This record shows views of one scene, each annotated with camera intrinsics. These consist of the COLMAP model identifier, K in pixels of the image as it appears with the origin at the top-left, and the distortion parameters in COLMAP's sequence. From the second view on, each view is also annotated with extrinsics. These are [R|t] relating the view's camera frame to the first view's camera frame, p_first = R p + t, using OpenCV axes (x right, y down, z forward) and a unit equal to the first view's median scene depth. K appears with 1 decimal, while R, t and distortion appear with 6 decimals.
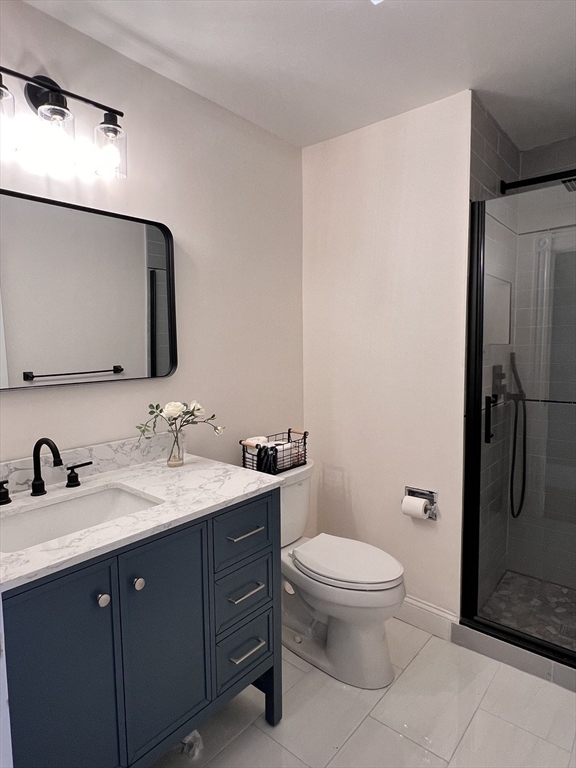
lens RADIAL K [[445.4, 0, 288.0], [0, 445.4, 384.0], [0, 0, 1]] dist [-0.001571, -0.001044]
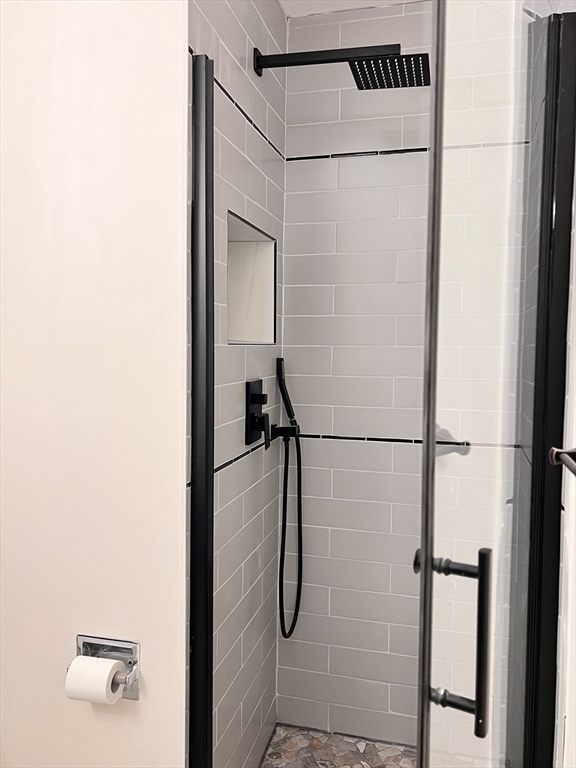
lens RADIAL K [[619.3, 0, 288.0], [0, 619.3, 384.0], [0, 0, 1]] dist [0.093075, 0.001224]
pose [[0.897458, -0.004899, 0.441073, 0.148537], [0.012510, 0.999819, -0.014351, -0.024082], [-0.440923, 0.018397, 0.897356, 0.250637]]
